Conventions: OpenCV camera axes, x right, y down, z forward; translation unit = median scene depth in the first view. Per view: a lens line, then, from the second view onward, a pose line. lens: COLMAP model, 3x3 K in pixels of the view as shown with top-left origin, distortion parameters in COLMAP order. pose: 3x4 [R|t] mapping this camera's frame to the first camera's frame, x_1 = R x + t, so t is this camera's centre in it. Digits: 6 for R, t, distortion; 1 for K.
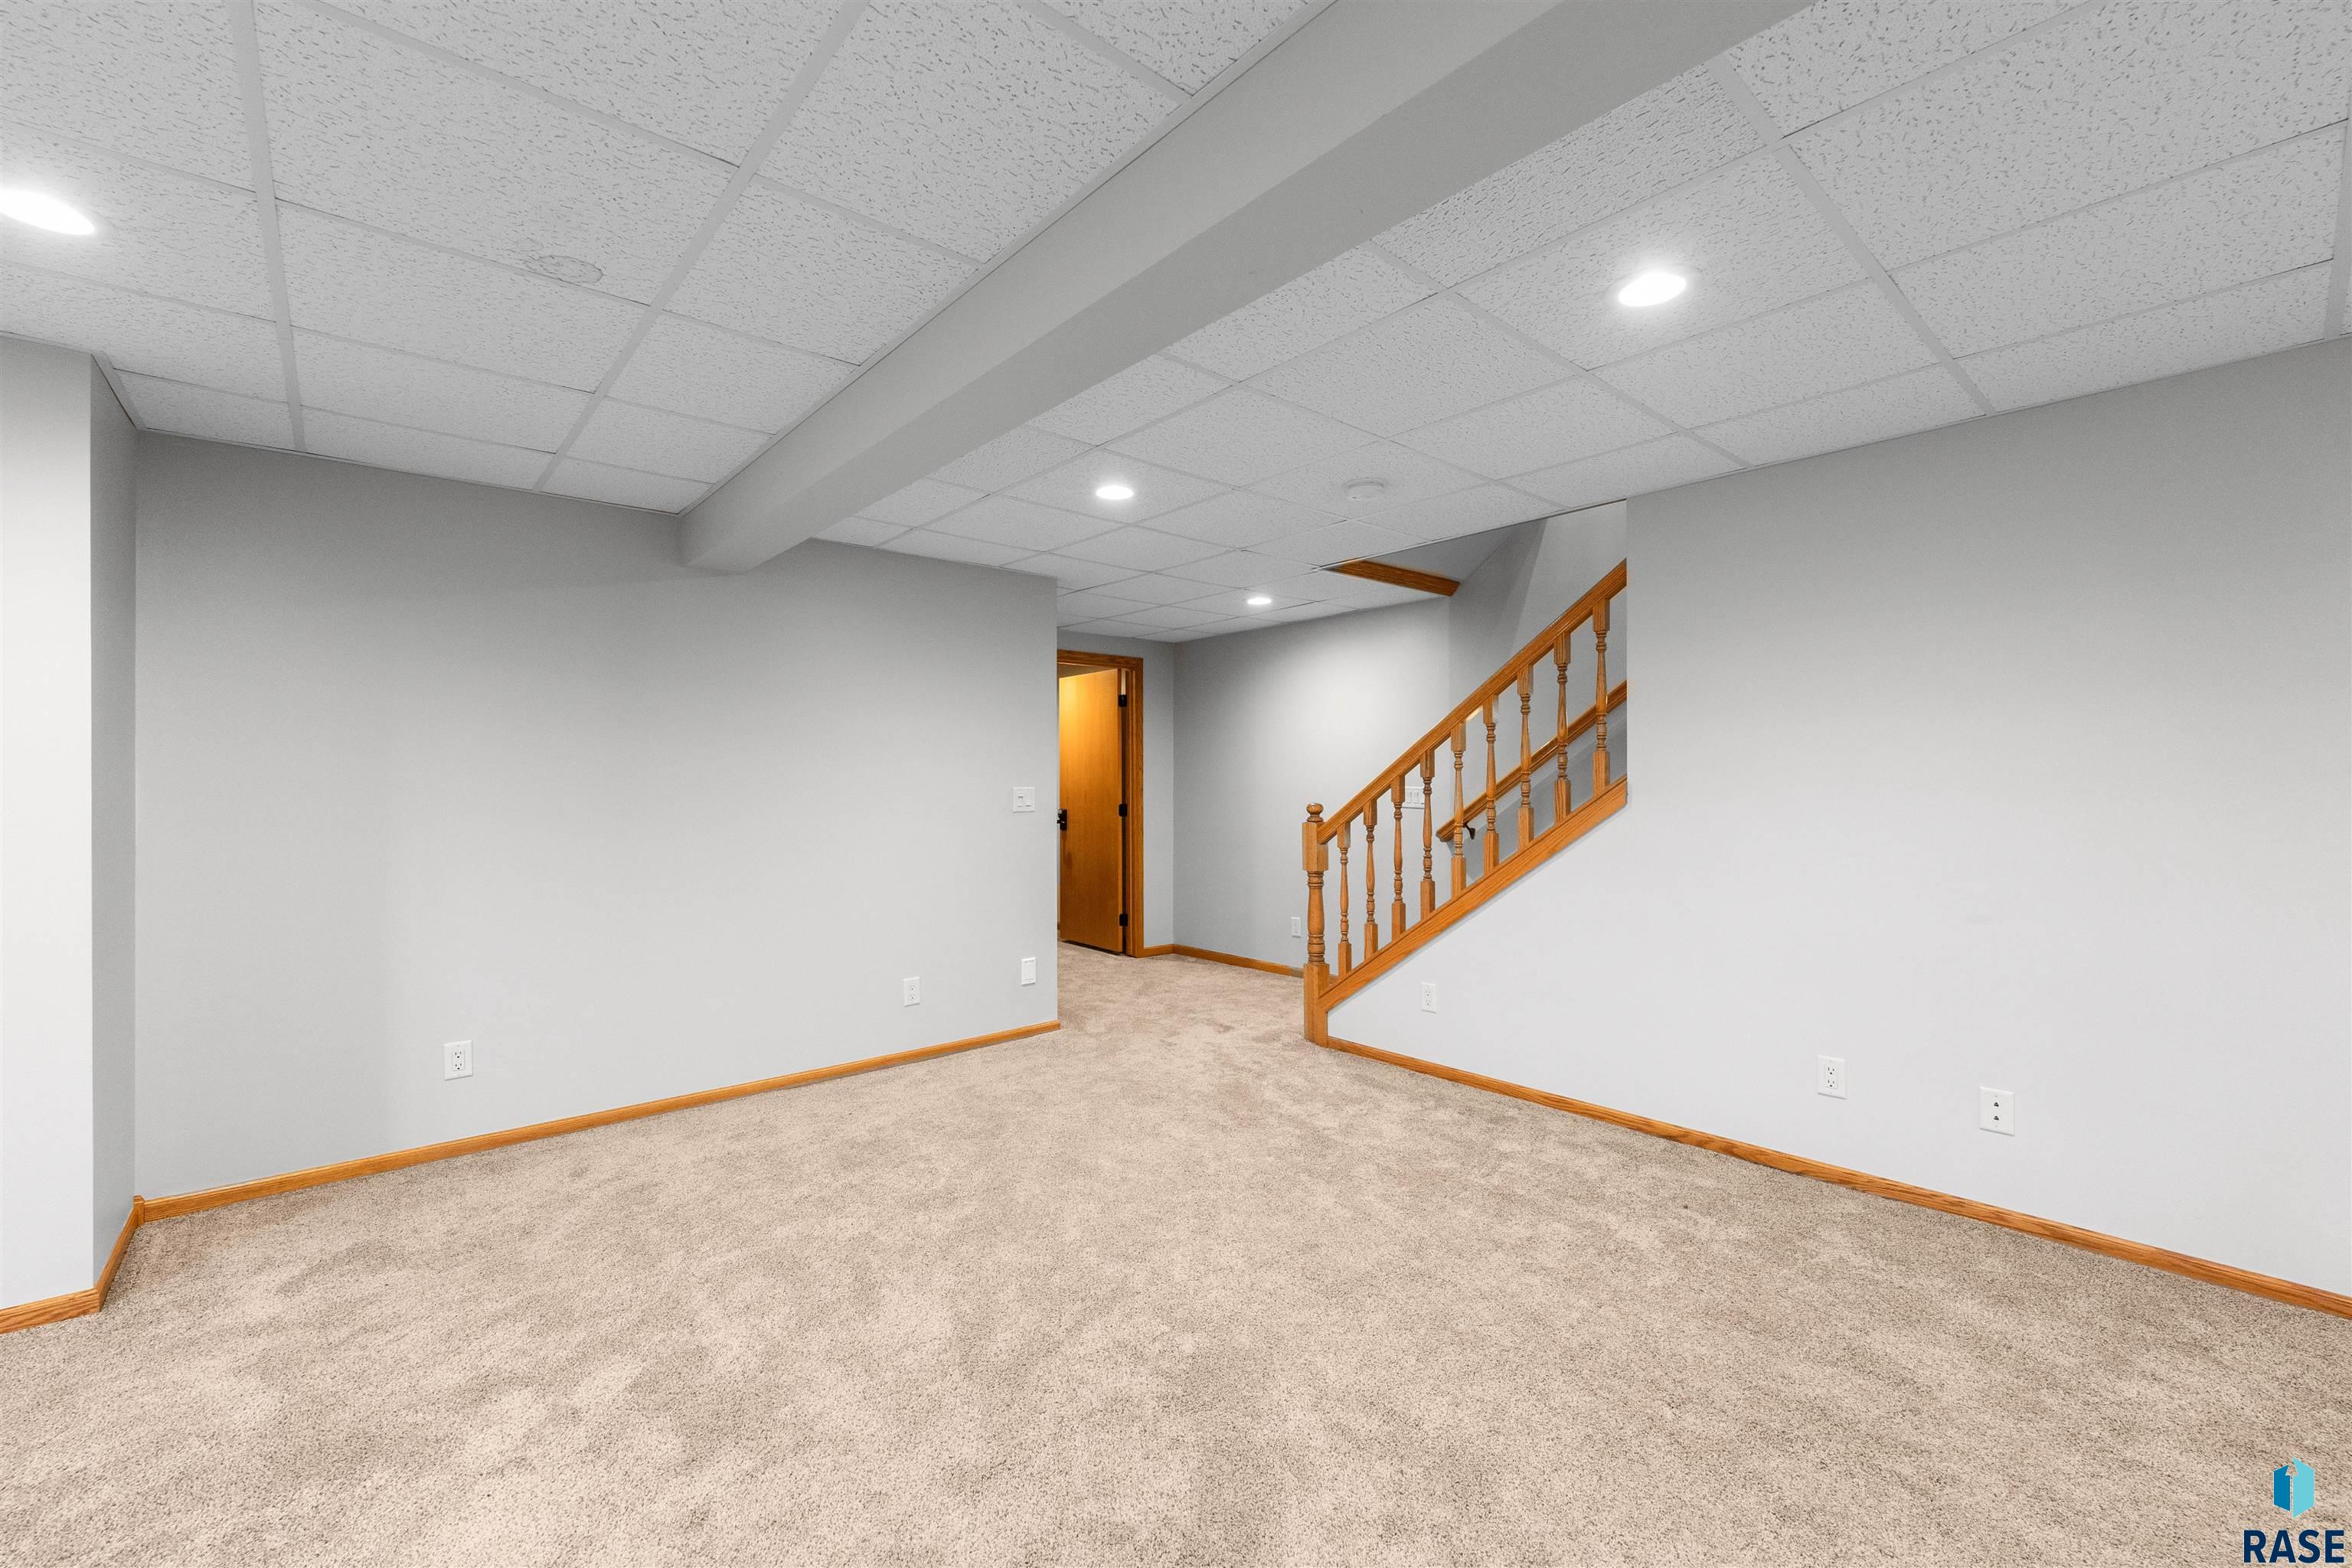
lens RADIAL K [[944.7, 0, 1173.1], [0, 944.7, 776.3], [0, 0, 1]] dist [-0.001671, -0.000521]
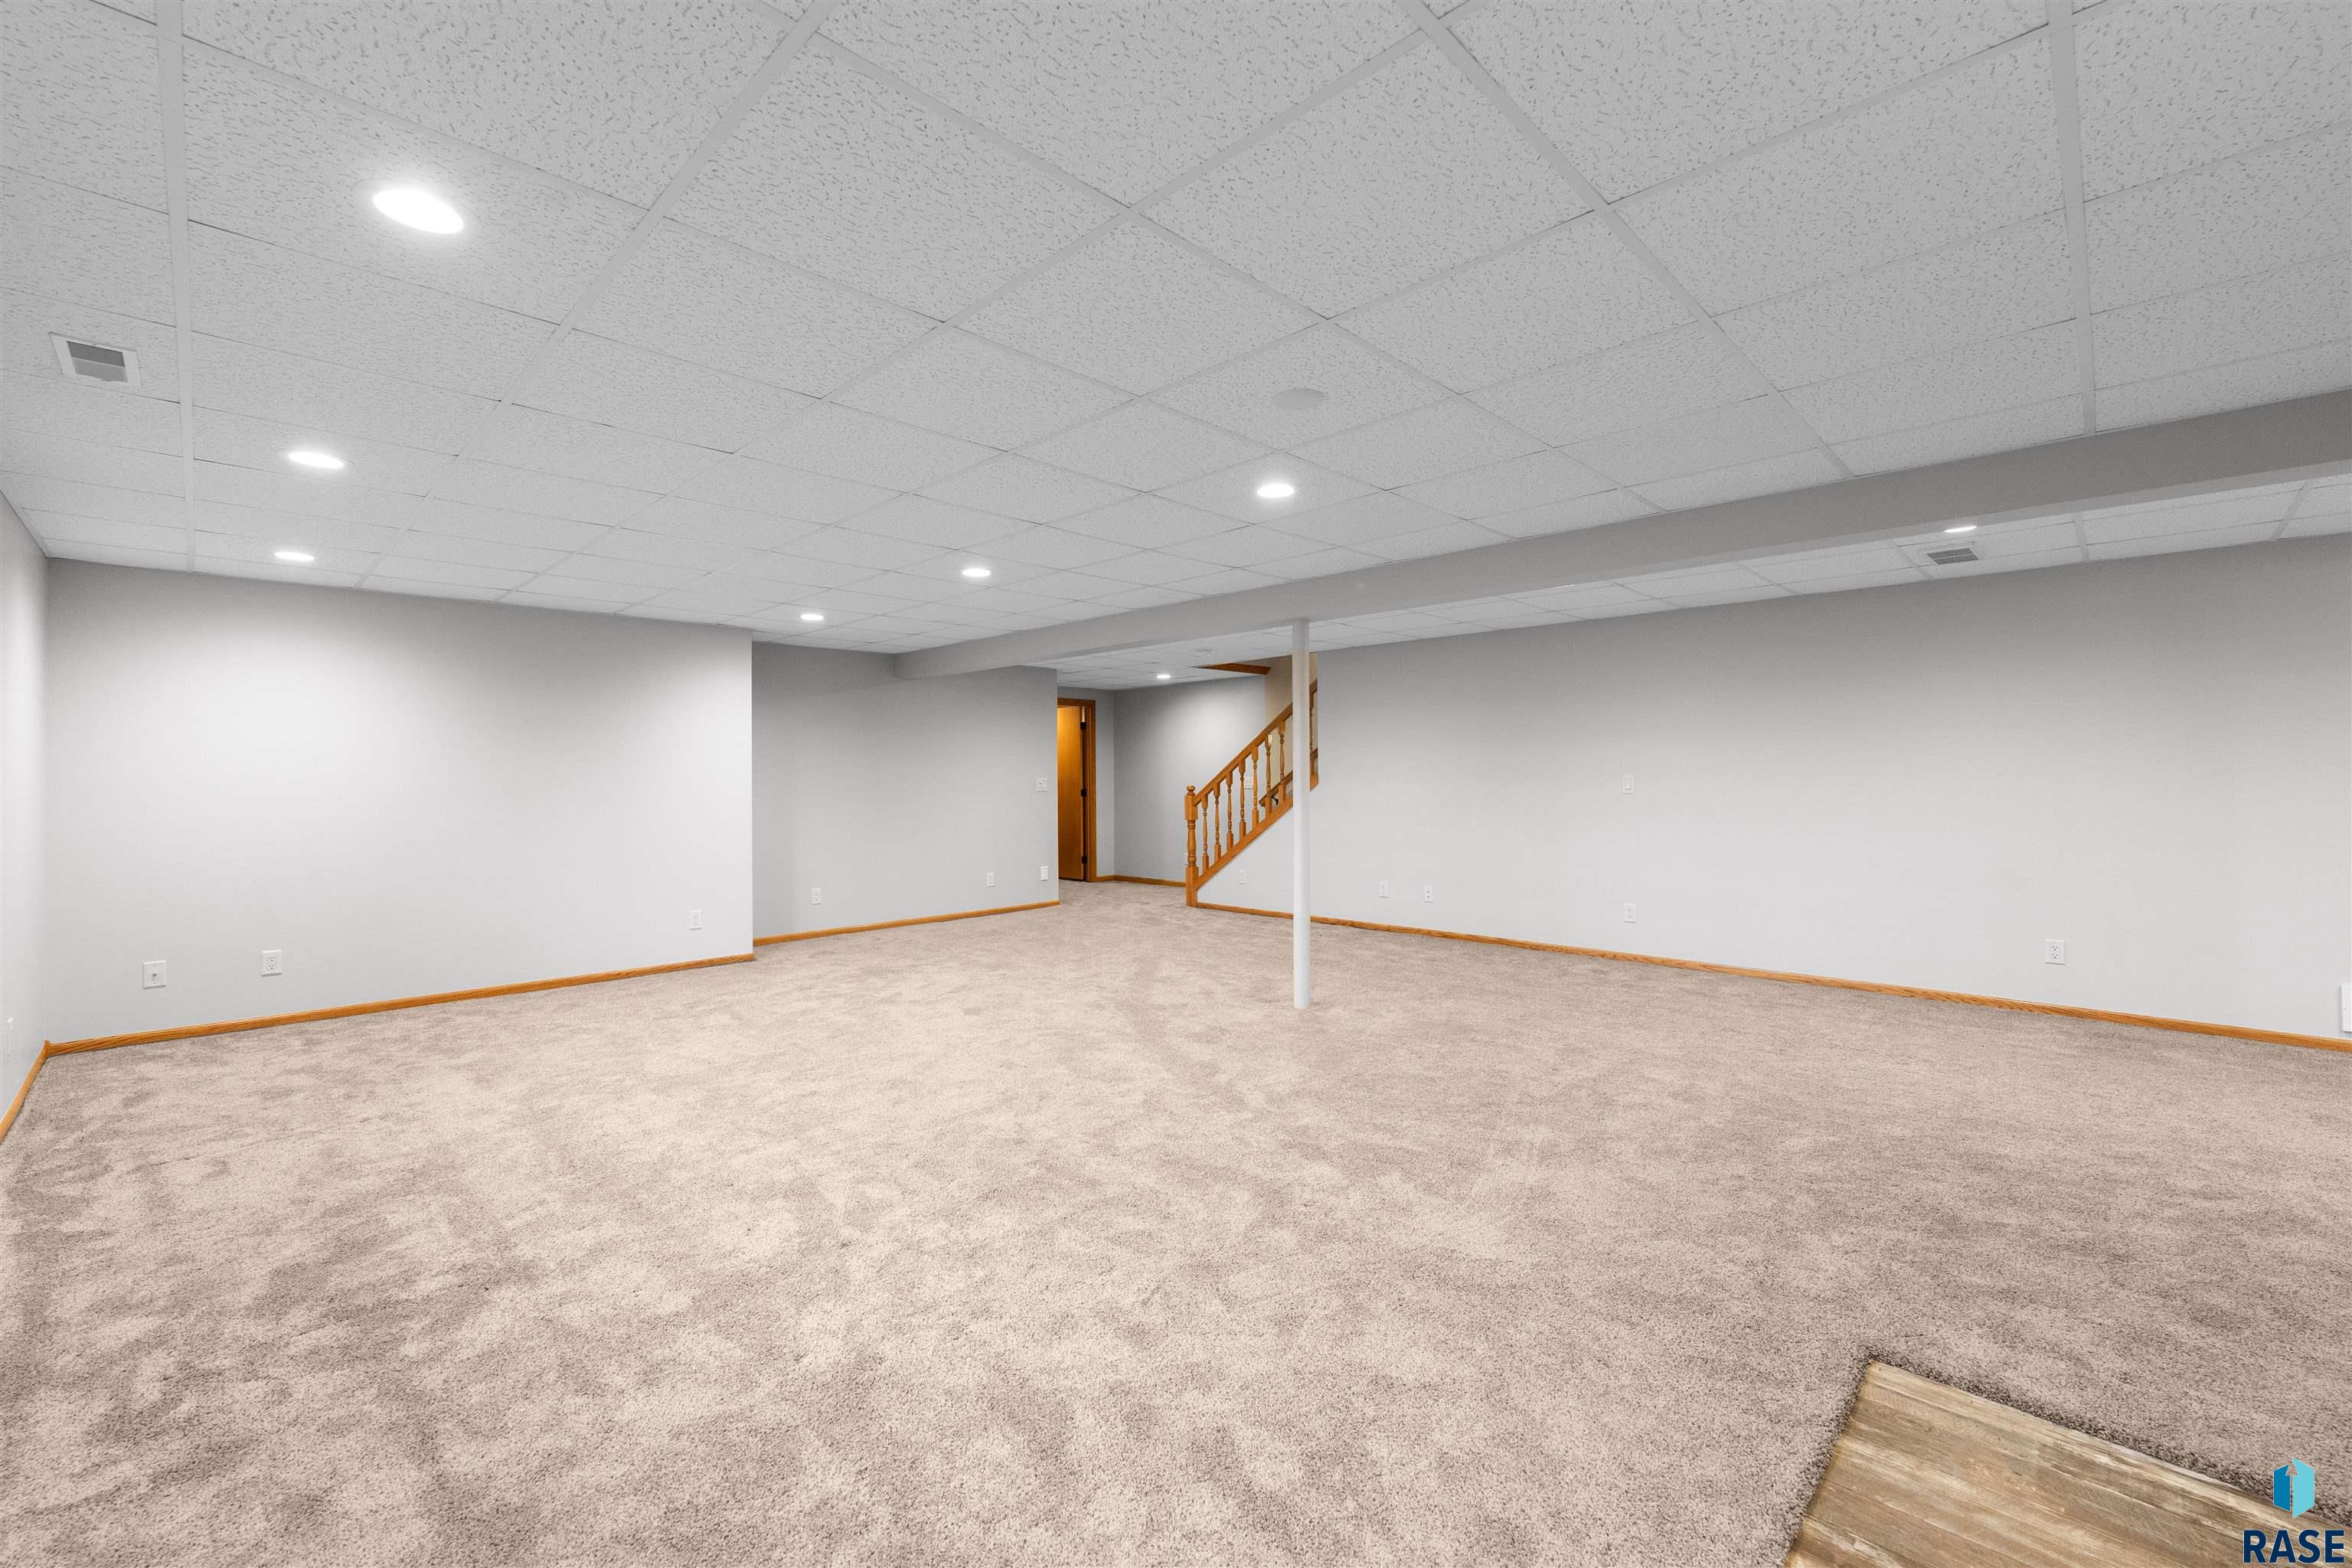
lens RADIAL K [[944.7, 0, 1173.1], [0, 944.7, 776.3], [0, 0, 1]] dist [-0.001671, -0.000521]
pose [[0.996523, -0.005498, 0.083132, -0.051468], [0.004897, 0.999960, 0.007425, -0.006227], [-0.083170, -0.006992, 0.996511, -0.968783]]
